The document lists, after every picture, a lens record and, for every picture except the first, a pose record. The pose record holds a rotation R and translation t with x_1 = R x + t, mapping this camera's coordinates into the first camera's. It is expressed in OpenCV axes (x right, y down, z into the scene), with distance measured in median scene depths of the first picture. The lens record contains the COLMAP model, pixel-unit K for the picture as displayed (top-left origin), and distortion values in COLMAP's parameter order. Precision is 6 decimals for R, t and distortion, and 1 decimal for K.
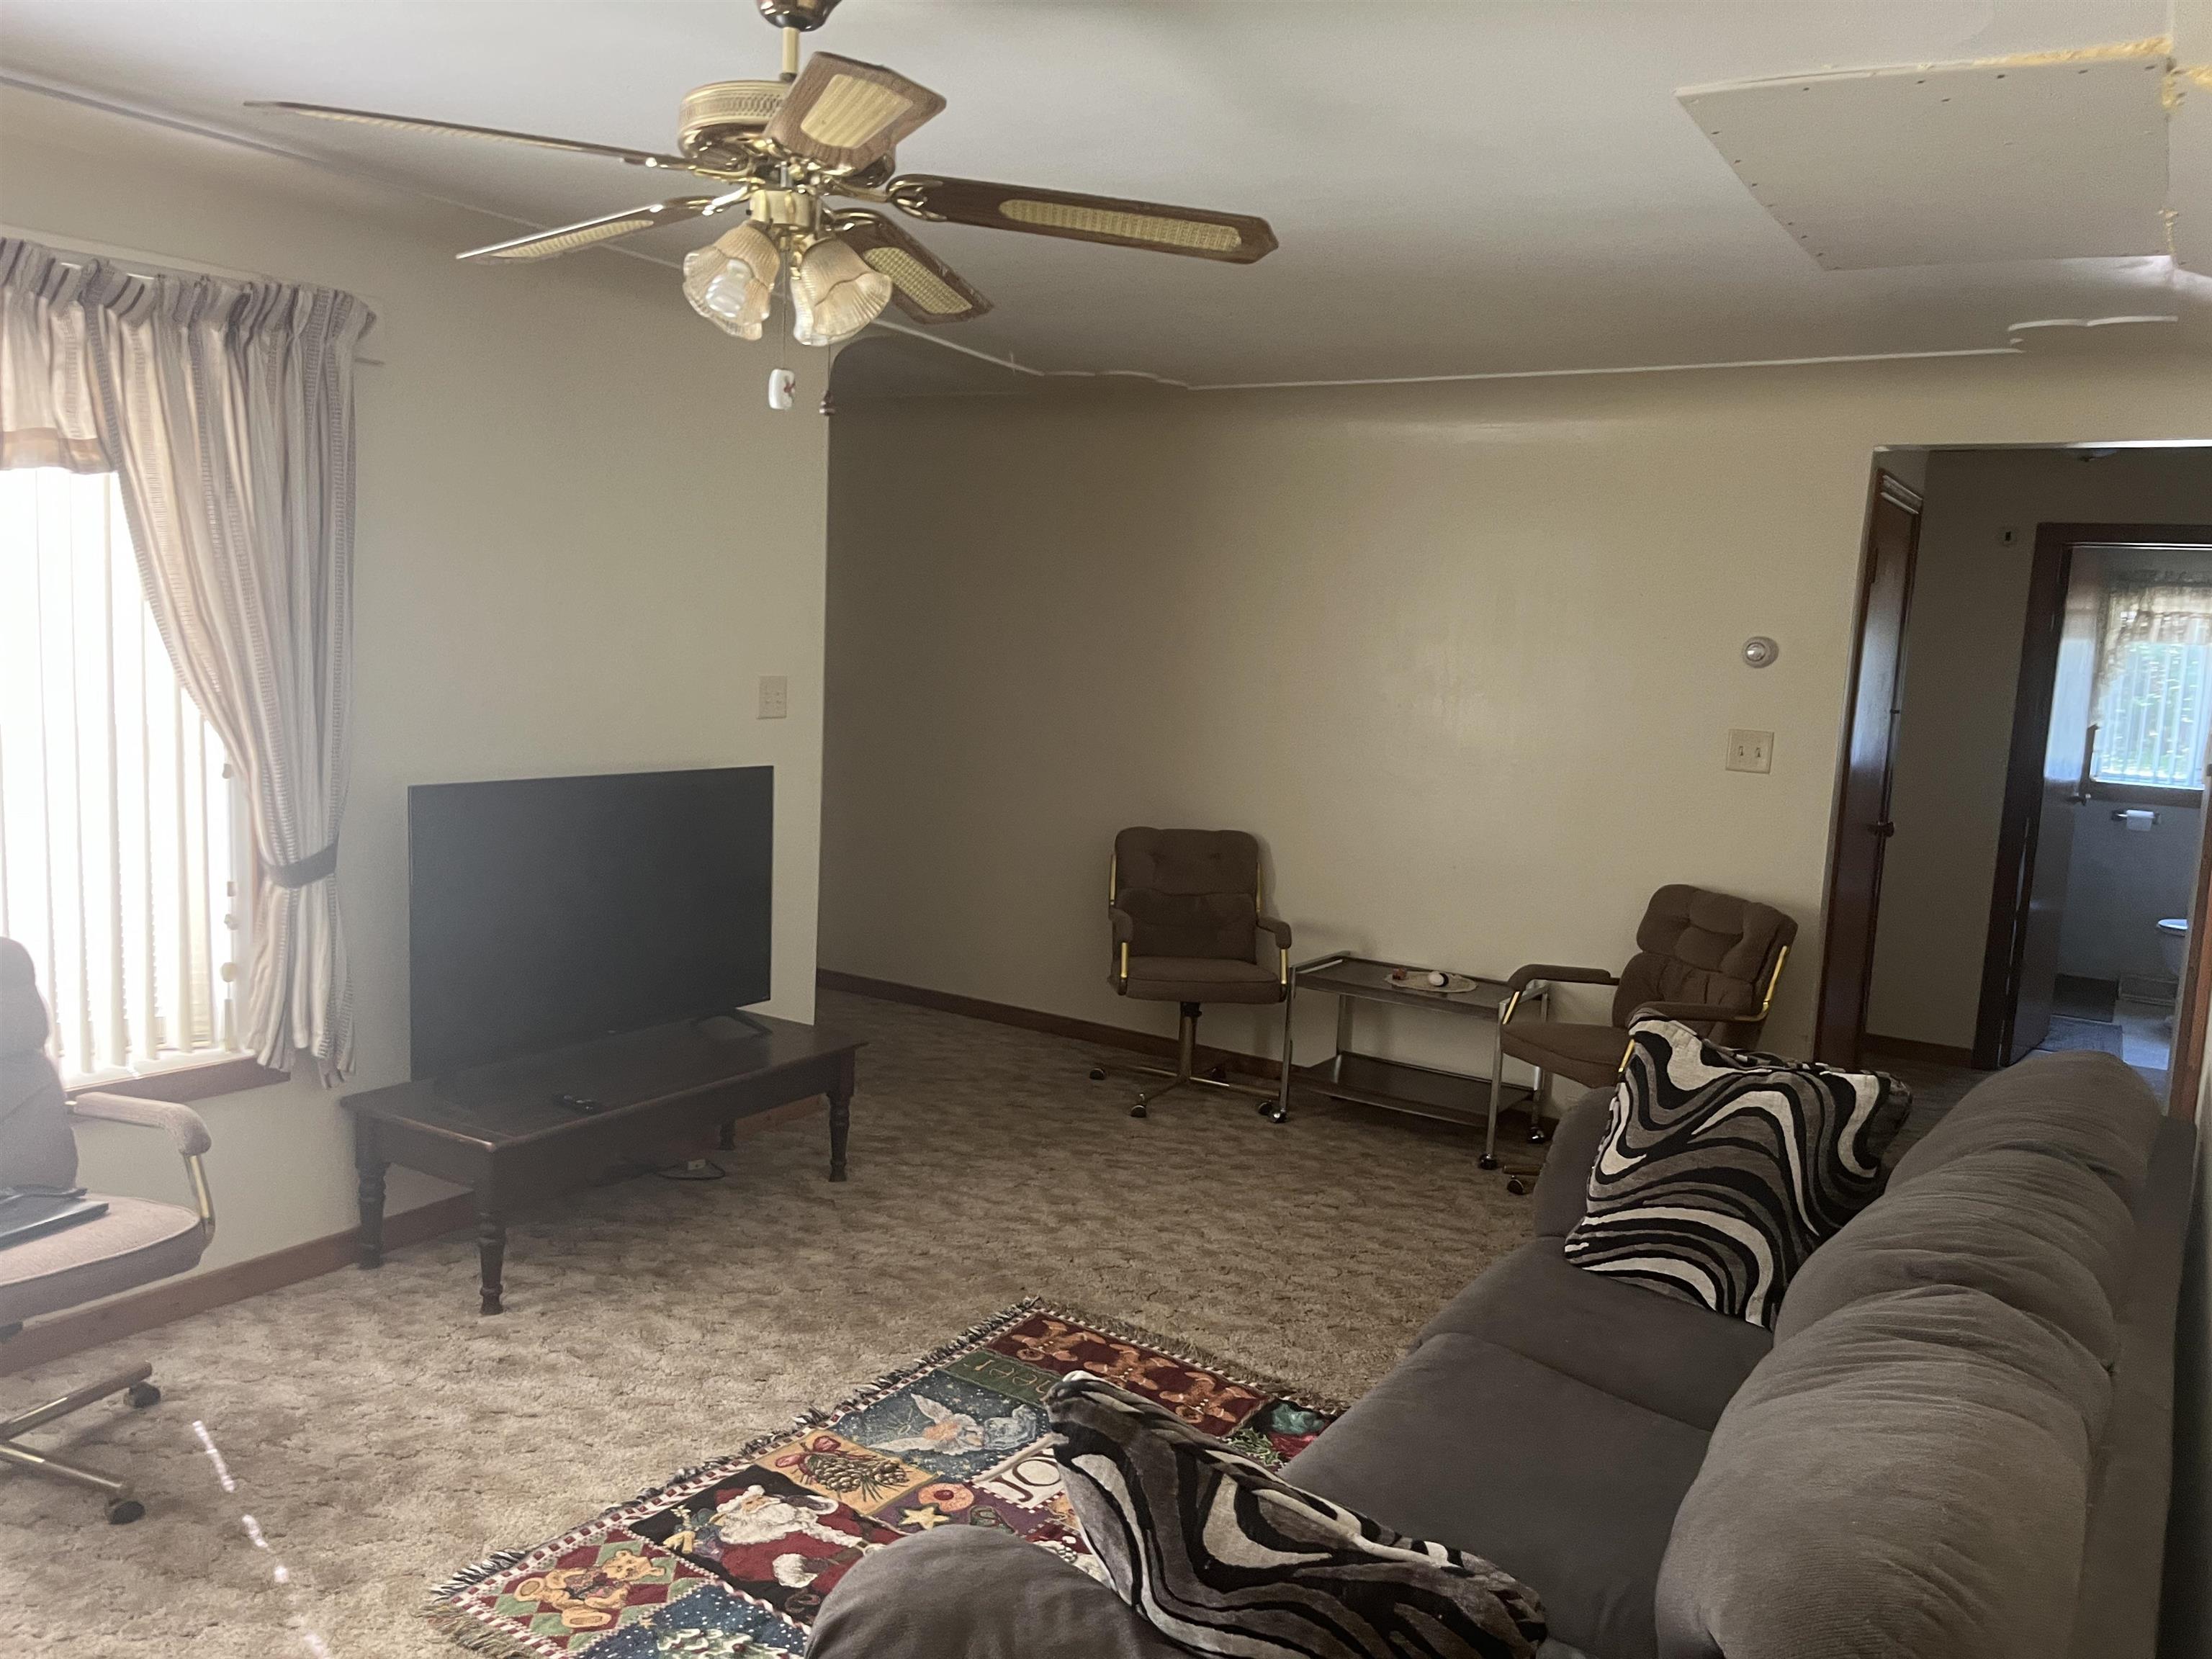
lens RADIAL K [[1686.4, 0, 1108.1], [0, 1686.4, 827.2], [0, 0, 1]] dist [0.004522, -0.041127]
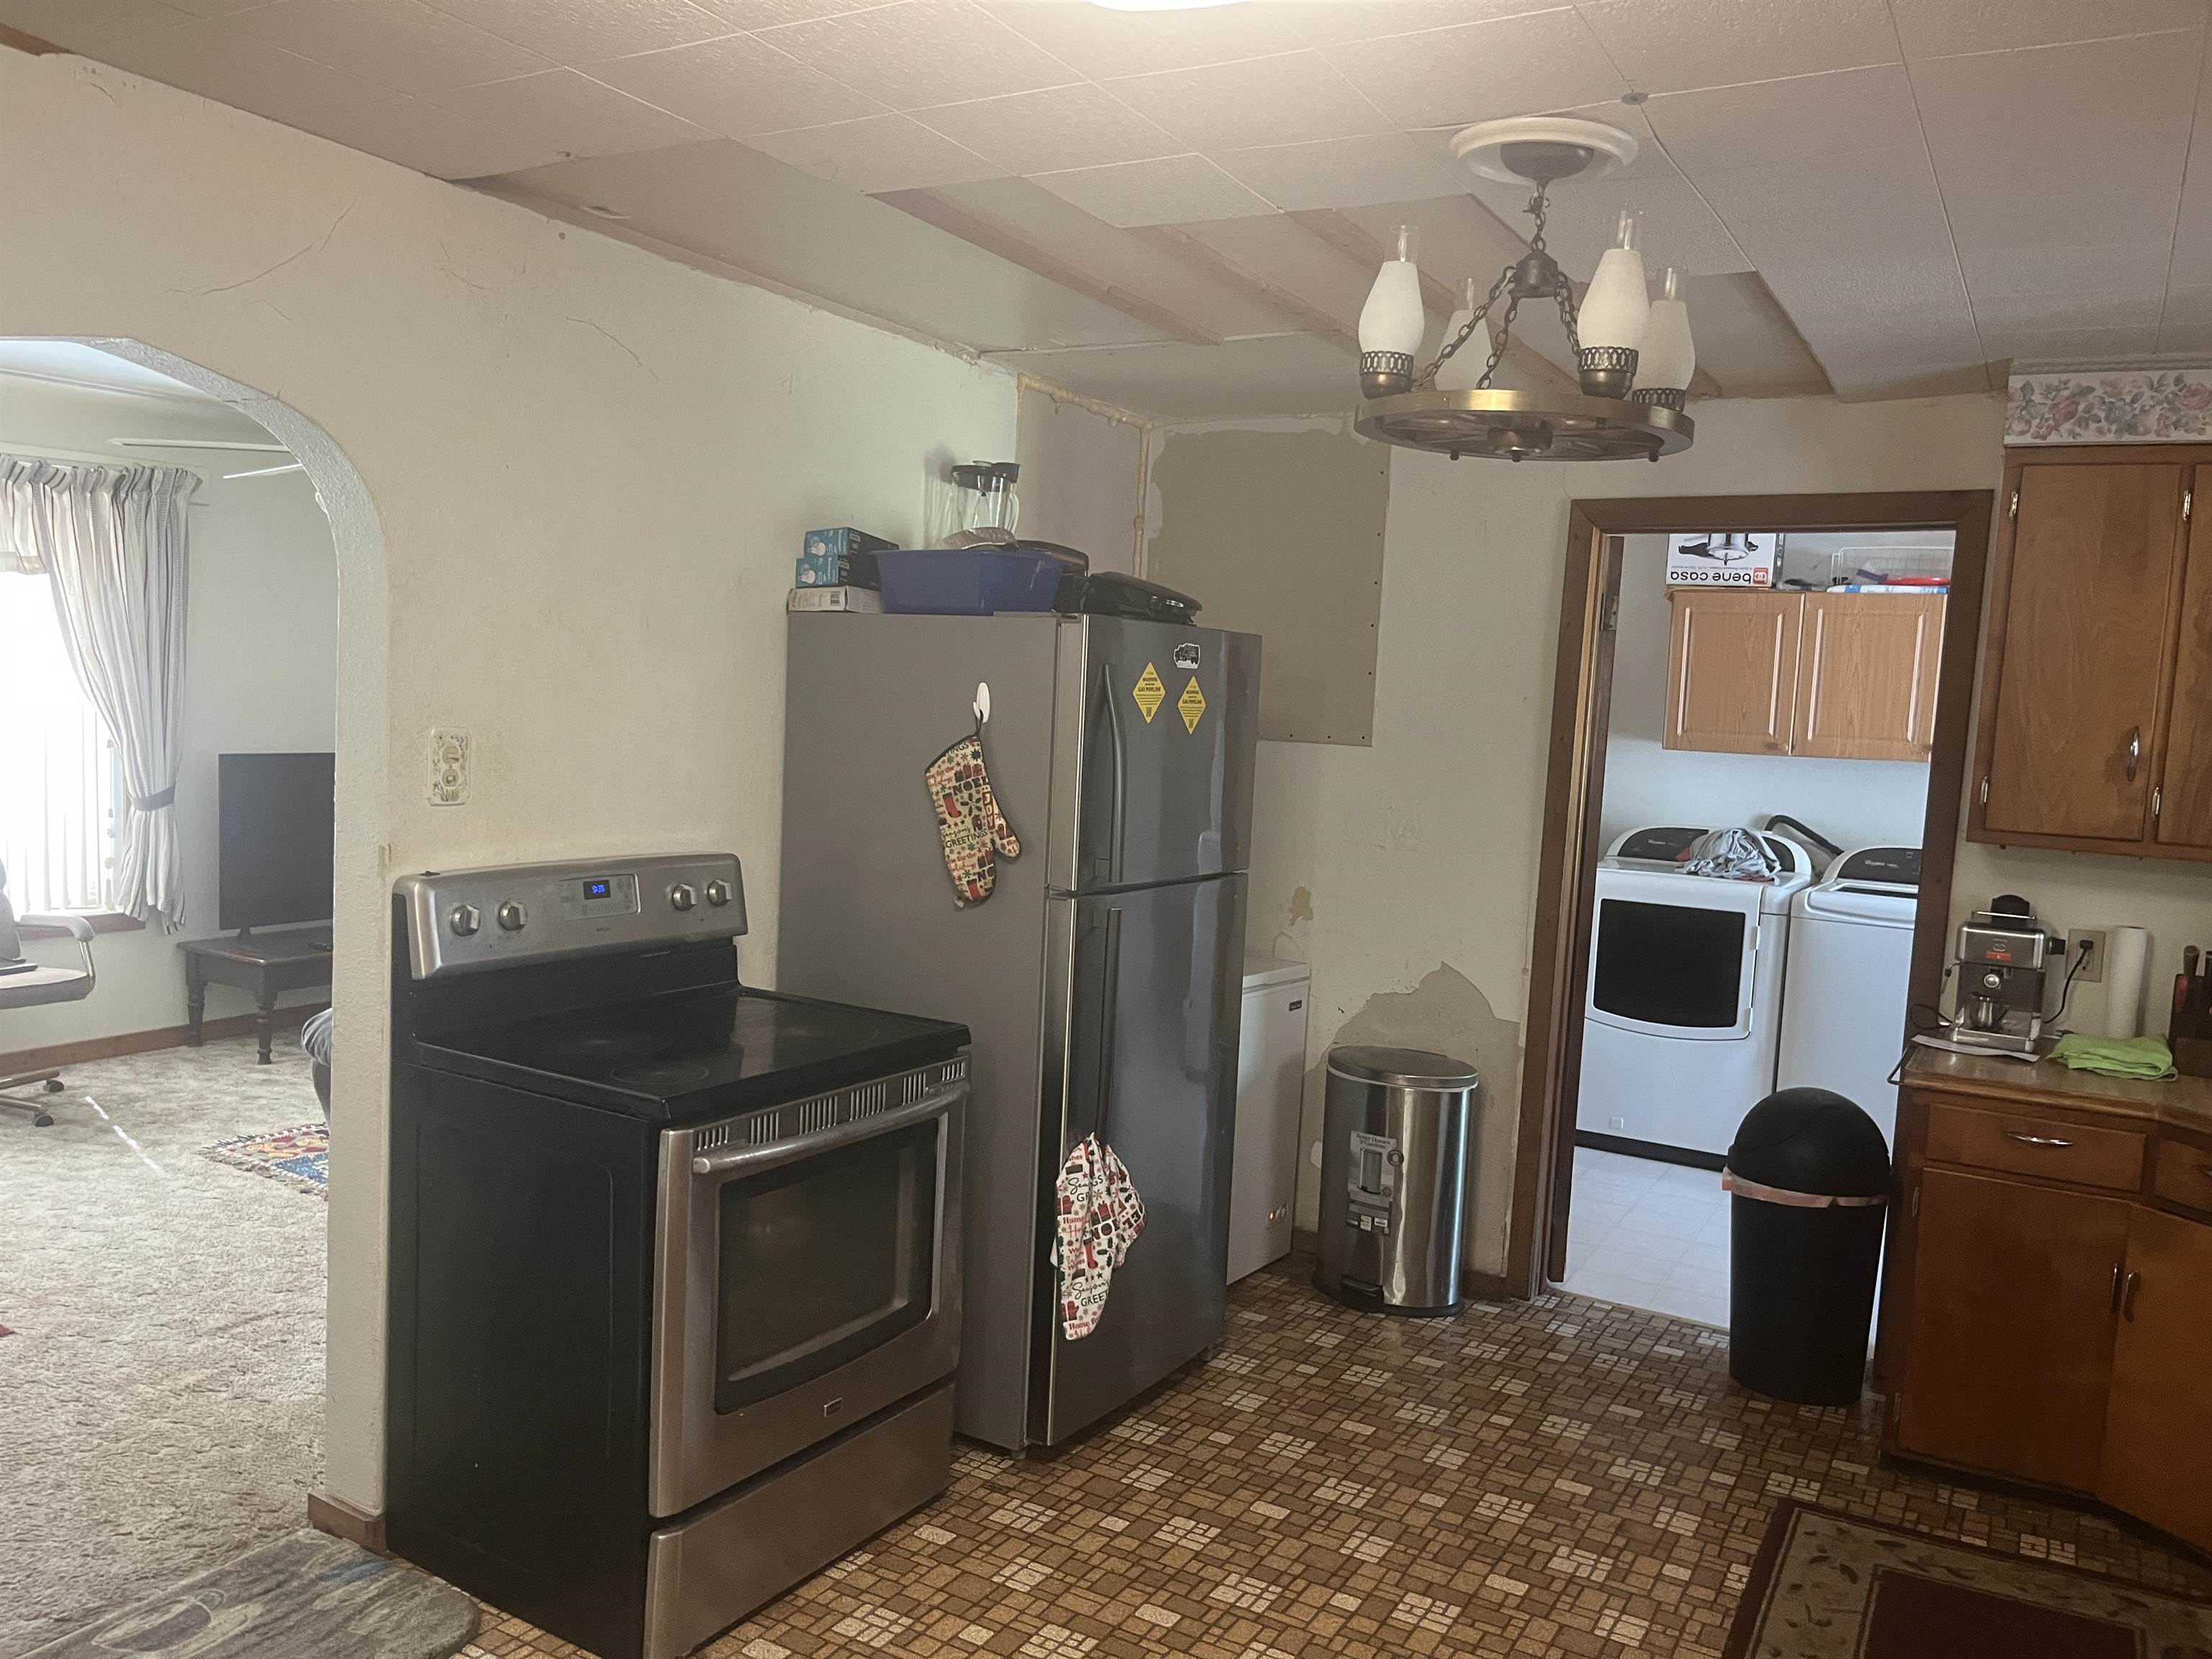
lens RADIAL K [[1686.4, 0, 1093.5], [0, 1686.4, 812.7], [0, 0, 1]] dist [0.004522, -0.041127]
pose [[0.999424, -0.006924, 0.033226, 0.444874], [0.008256, 0.999160, -0.040132, 0.119479], [-0.032920, 0.040384, 0.998642, -0.783422]]
